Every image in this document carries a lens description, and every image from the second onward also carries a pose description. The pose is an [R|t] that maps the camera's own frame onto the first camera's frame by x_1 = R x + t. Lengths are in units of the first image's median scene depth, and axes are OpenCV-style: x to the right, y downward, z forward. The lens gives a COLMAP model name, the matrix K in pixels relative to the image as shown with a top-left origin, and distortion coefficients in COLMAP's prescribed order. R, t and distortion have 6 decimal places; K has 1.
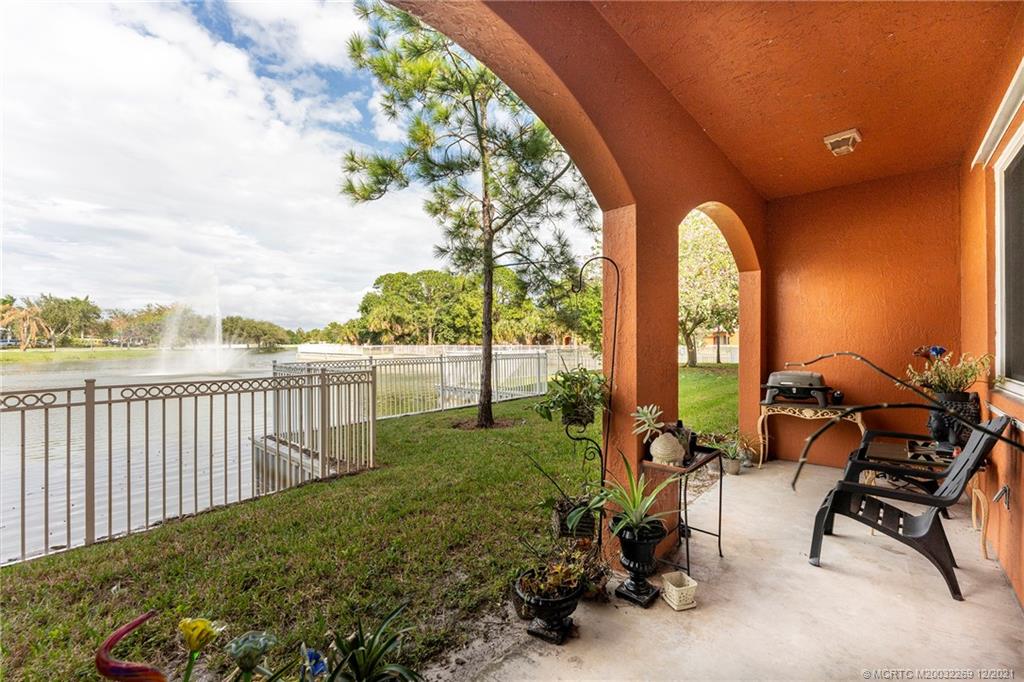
lens RADIAL K [[426.5, 0, 507.4], [0, 426.5, 349.1], [0, 0, 1]] dist [0.001485, -0.000572]
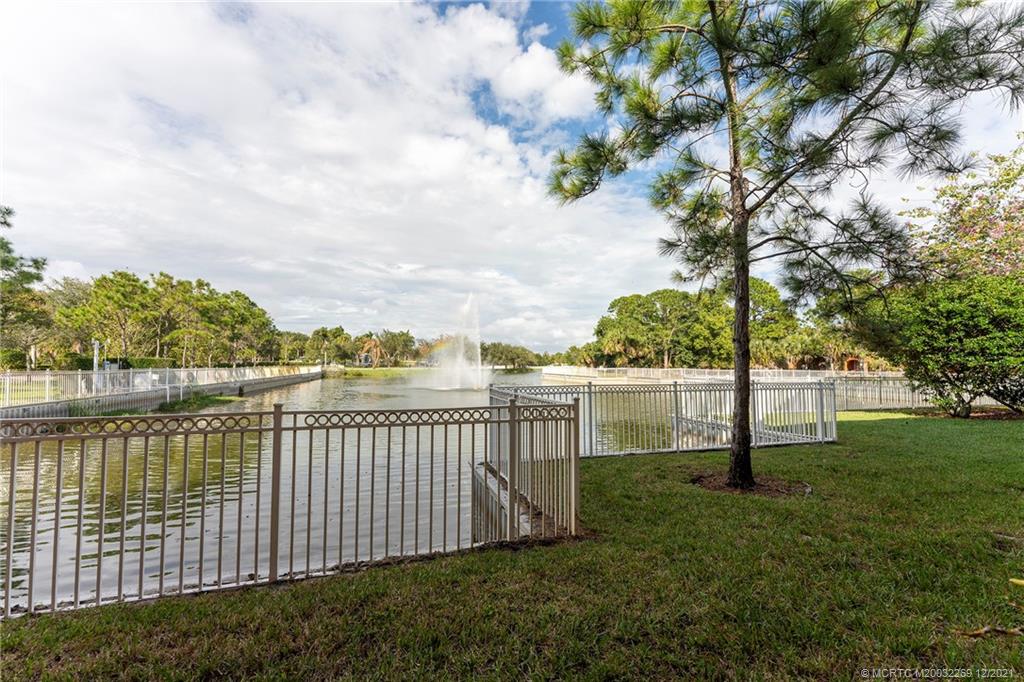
lens RADIAL K [[426.5, 0, 512.2], [0, 426.5, 339.4], [0, 0, 1]] dist [0.001485, -0.000572]
pose [[0.864814, -0.023450, -0.501545, -0.021748], [-0.014759, 0.997290, -0.072079, -0.005475], [0.501876, 0.069737, 0.862124, 0.208753]]
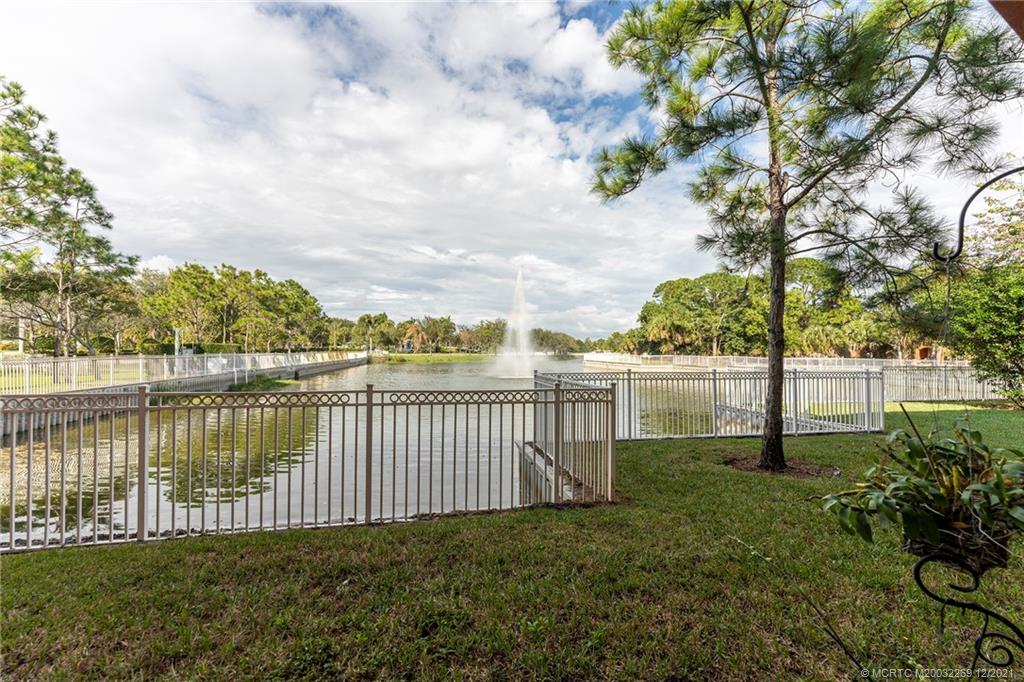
lens RADIAL K [[426.5, 0, 507.3], [0, 426.5, 347.8], [0, 0, 1]] dist [0.001485, -0.000572]
pose [[0.805772, 0.005493, -0.592201, 0.018175], [-0.020335, 0.999624, -0.018396, -0.008488], [0.591877, 0.026866, 0.805580, 0.128305]]
